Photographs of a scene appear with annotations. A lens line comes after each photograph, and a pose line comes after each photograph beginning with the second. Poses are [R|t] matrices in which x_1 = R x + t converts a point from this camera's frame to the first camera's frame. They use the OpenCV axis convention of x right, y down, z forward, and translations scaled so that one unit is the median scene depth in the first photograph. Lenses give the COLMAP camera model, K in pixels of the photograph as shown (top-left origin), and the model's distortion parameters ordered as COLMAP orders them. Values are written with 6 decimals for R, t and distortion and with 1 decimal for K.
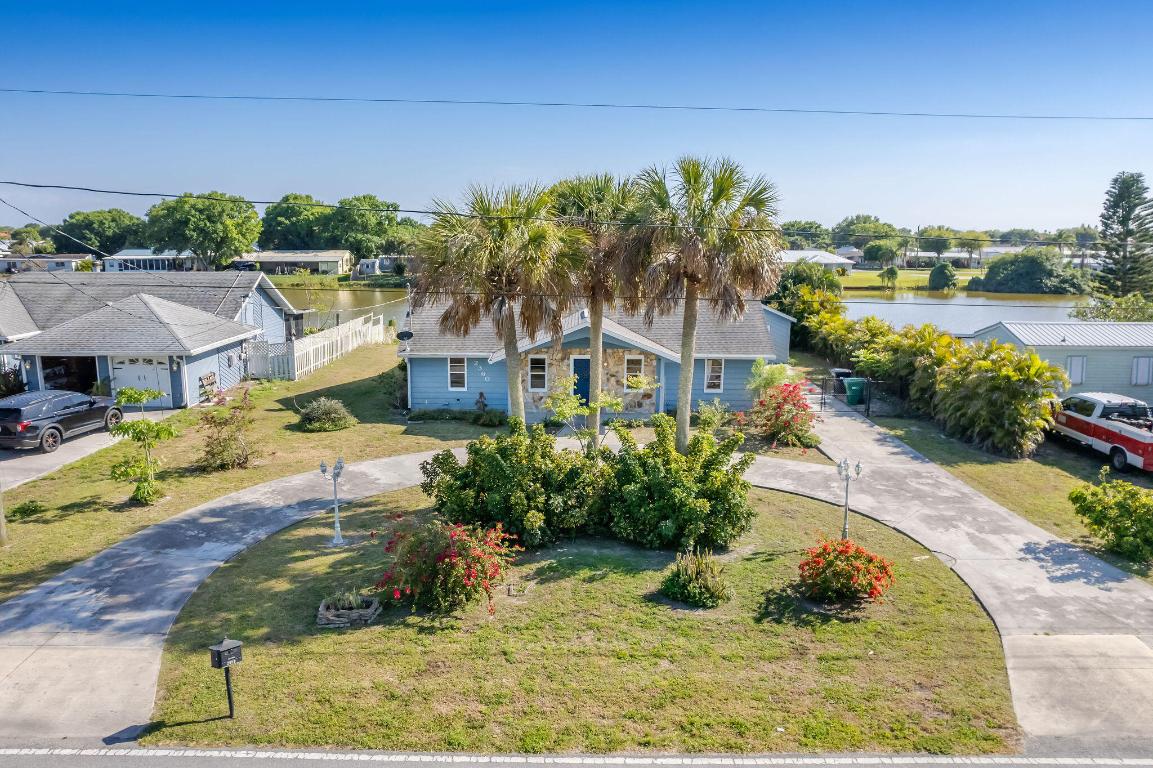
lens RADIAL K [[795.2, 0, 576.5], [0, 795.2, 384.0], [0, 0, 1]] dist [-0.055591, 0.033147]
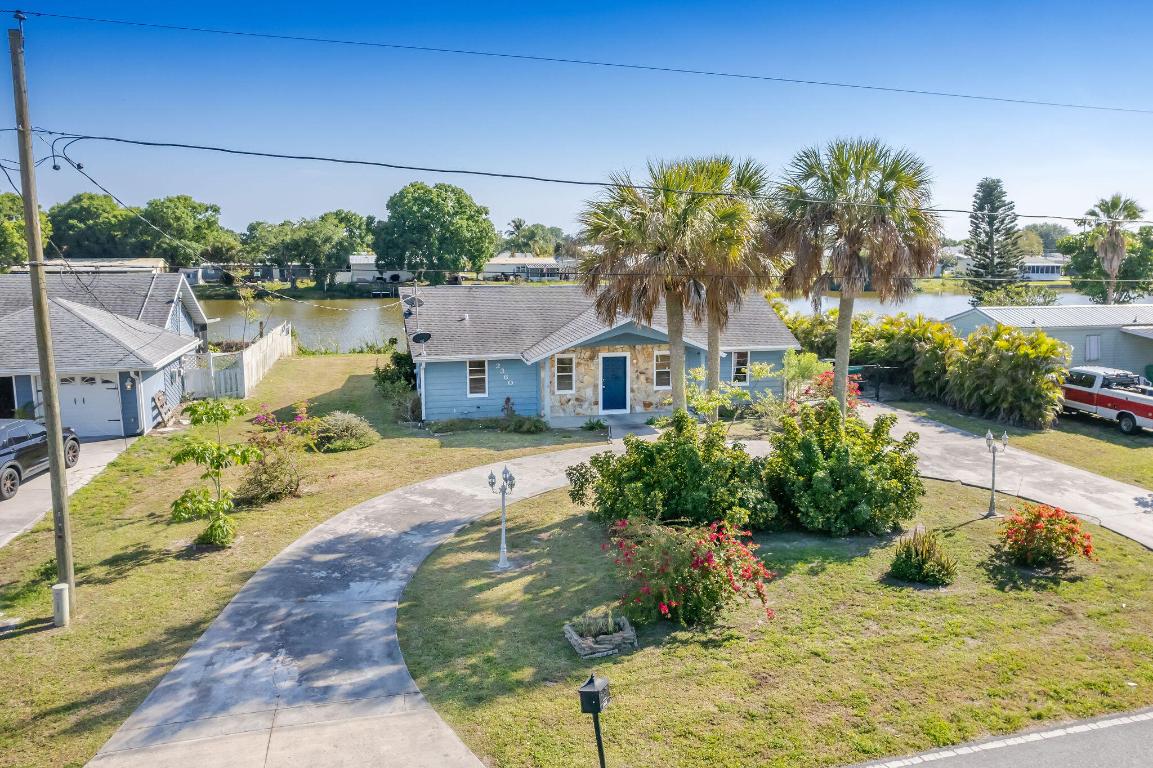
lens RADIAL K [[823.3, 0, 635.2], [0, 823.3, 361.2], [0, 0, 1]] dist [-0.065032, 0.047665]
pose [[0.962665, -0.040203, 0.267694, -0.280077], [0.051013, 0.998134, -0.033548, 0.009945], [-0.265846, 0.045951, 0.962920, 0.062969]]
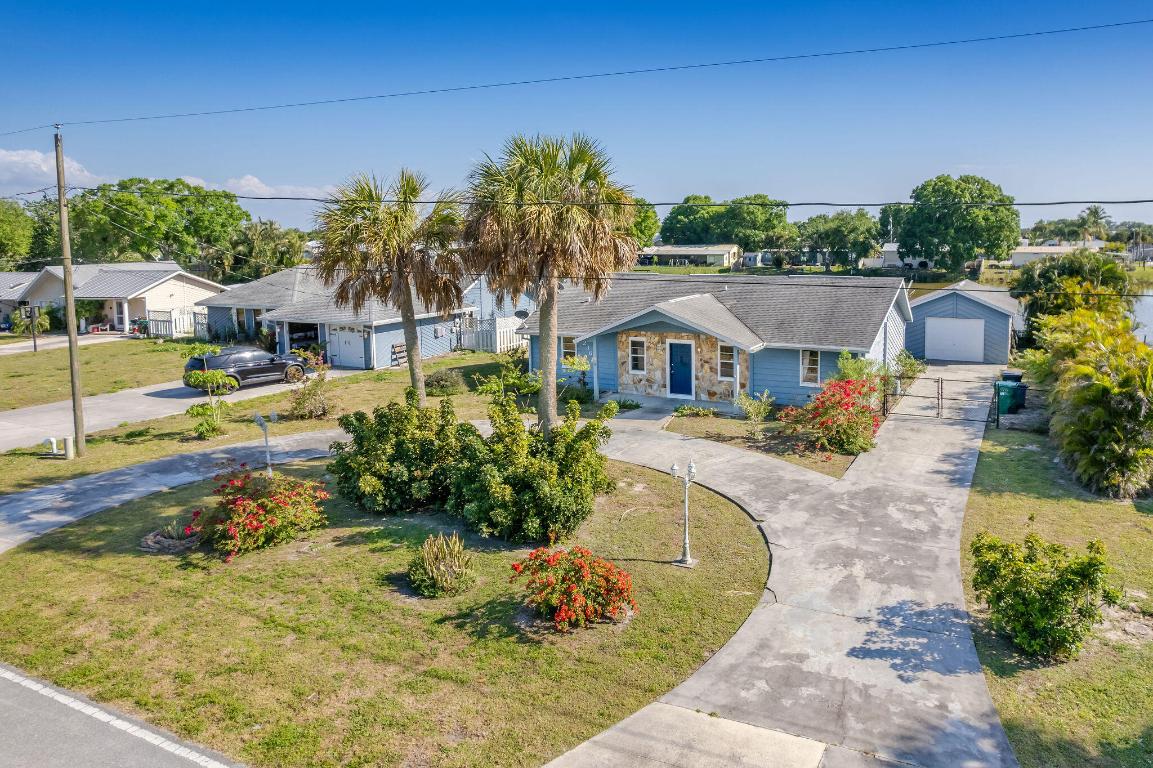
lens RADIAL K [[754.0, 0, 661.4], [0, 754.0, 325.6], [0, 0, 1]] dist [-0.047983, 0.020035]
pose [[0.910824, 0.034029, -0.411390, 0.462252], [-0.059206, 0.997061, -0.048611, -0.008507], [0.408527, 0.068633, 0.910162, 0.165751]]
